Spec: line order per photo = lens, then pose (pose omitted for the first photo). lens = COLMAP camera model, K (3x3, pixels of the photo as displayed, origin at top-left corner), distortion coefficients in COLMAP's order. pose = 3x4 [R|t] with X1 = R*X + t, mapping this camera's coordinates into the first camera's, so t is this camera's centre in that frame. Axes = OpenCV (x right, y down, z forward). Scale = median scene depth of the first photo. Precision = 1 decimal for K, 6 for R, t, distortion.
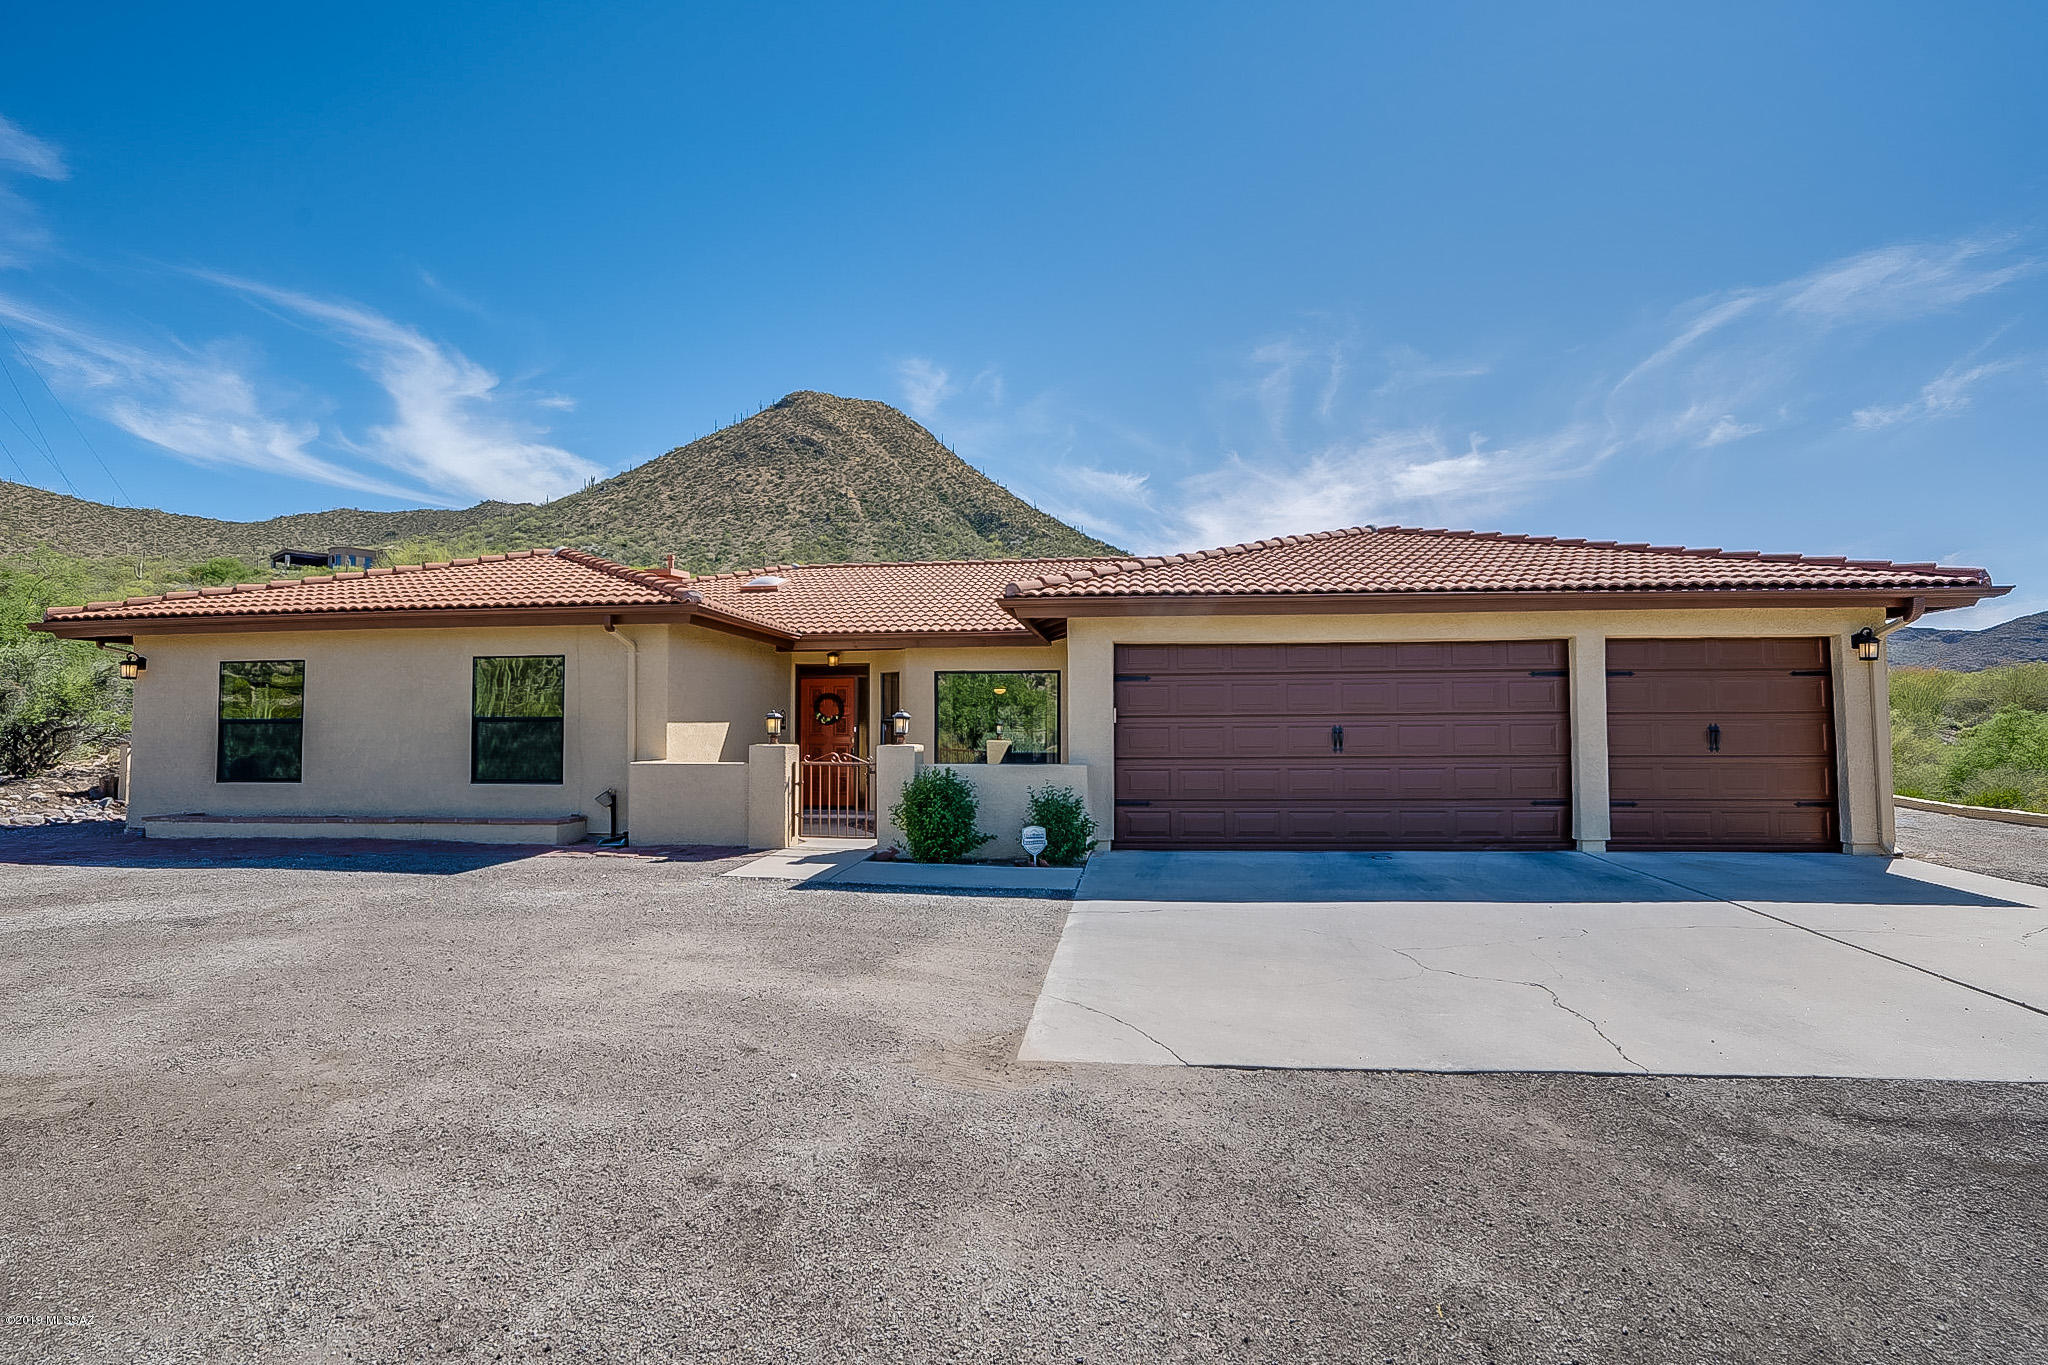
lens RADIAL K [[983.4, 0, 1045.4], [0, 983.4, 681.8], [0, 0, 1]] dist [-0.074645, 0.028287]
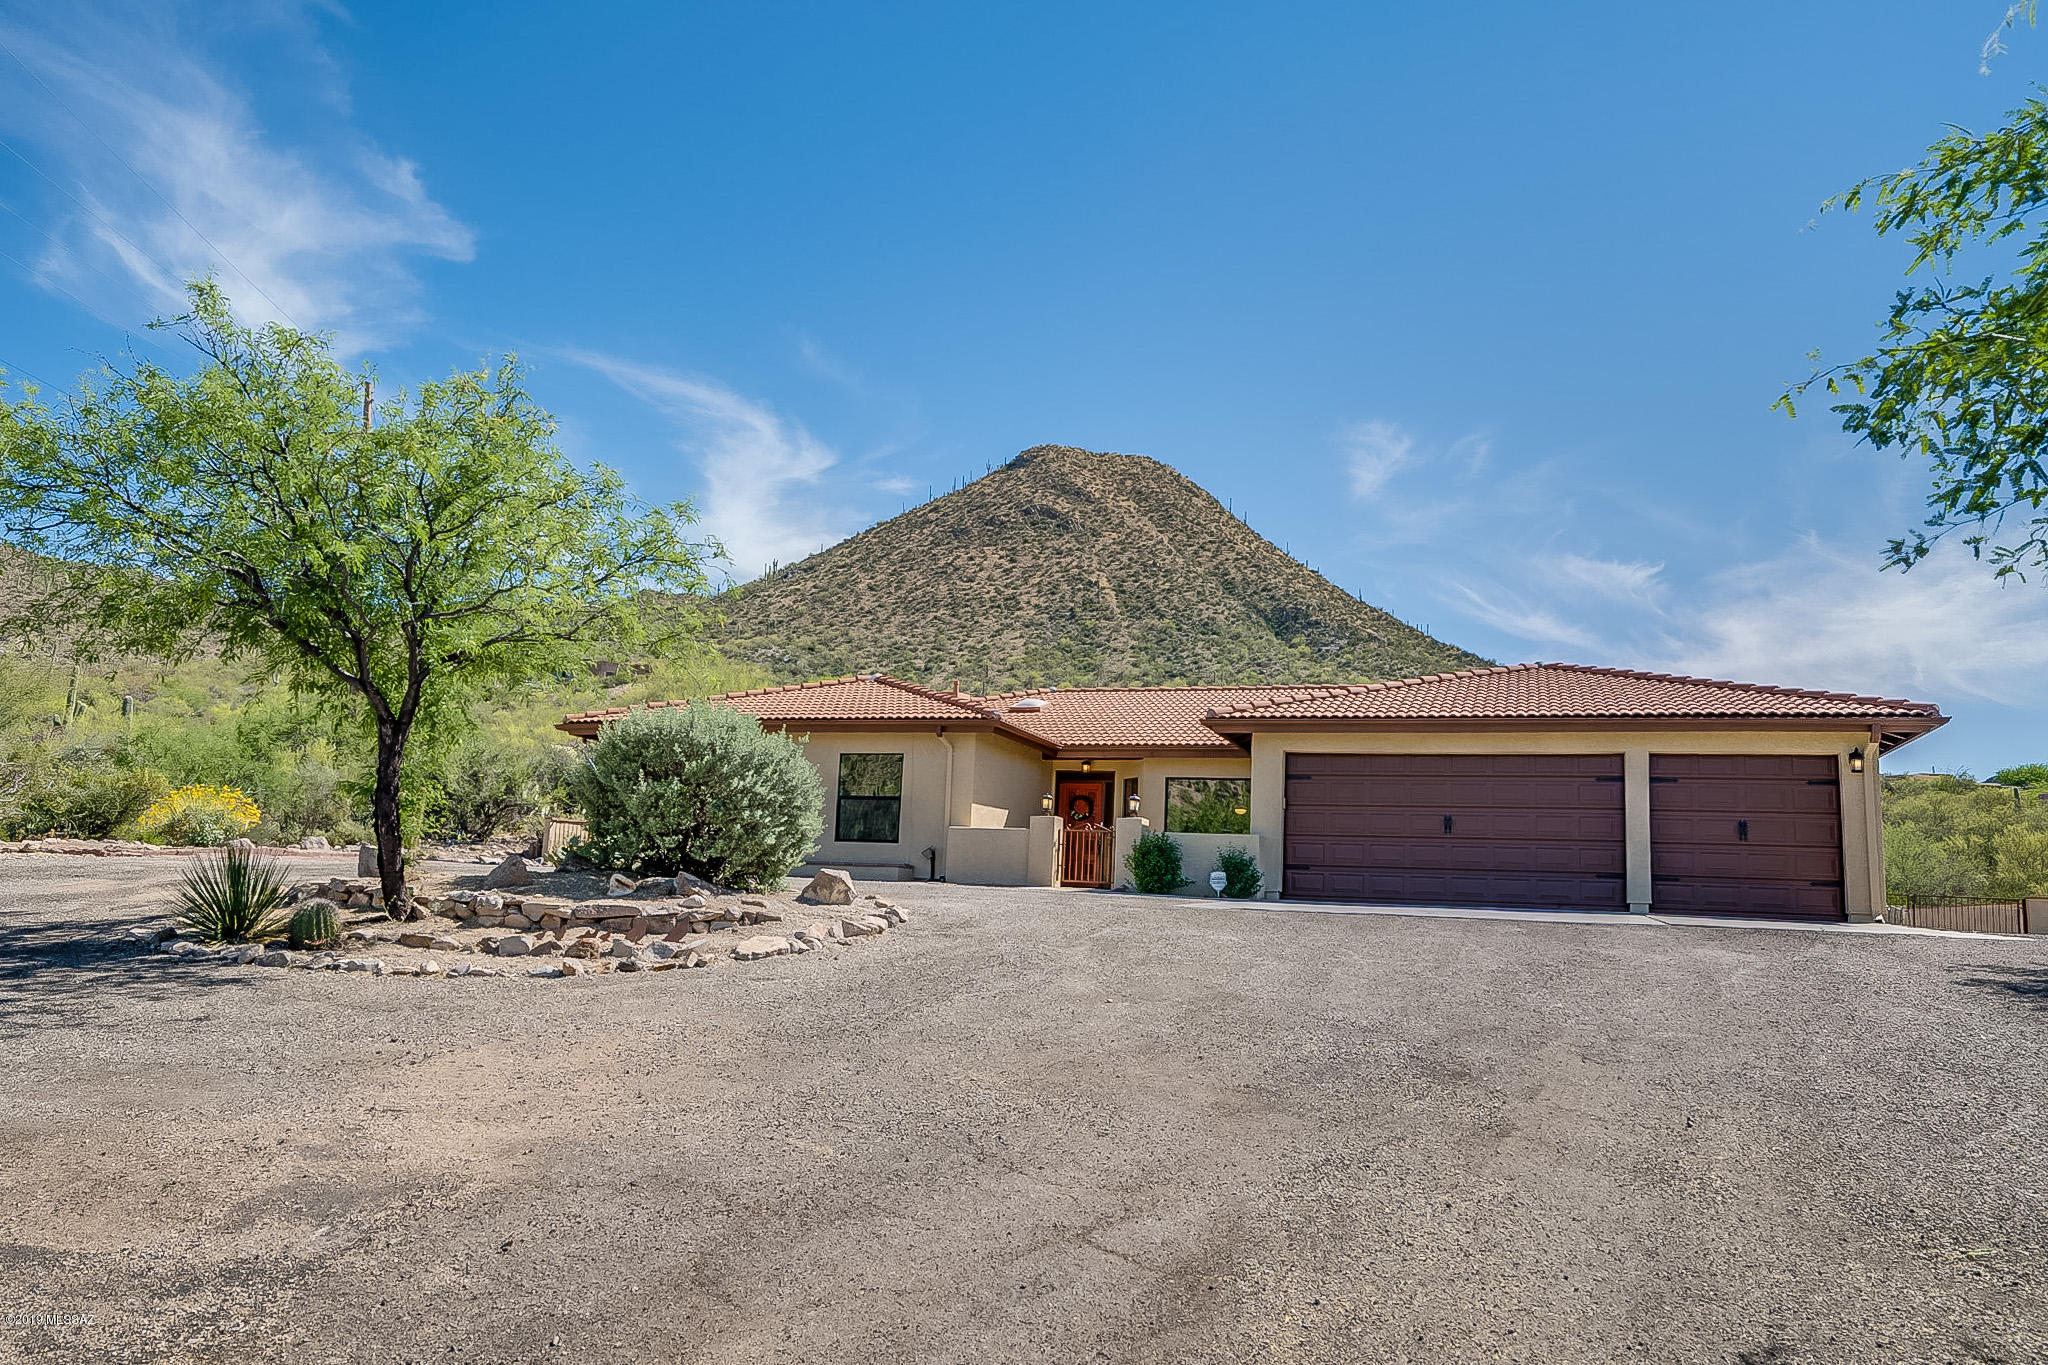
lens RADIAL K [[983.4, 0, 1045.4], [0, 983.4, 681.8], [0, 0, 1]] dist [-0.074645, 0.028287]
pose [[0.968349, 0.005825, -0.249533, 0.085376], [-0.036751, 0.992159, -0.119457, 0.040152], [0.246881, 0.124846, 0.960970, -0.437897]]
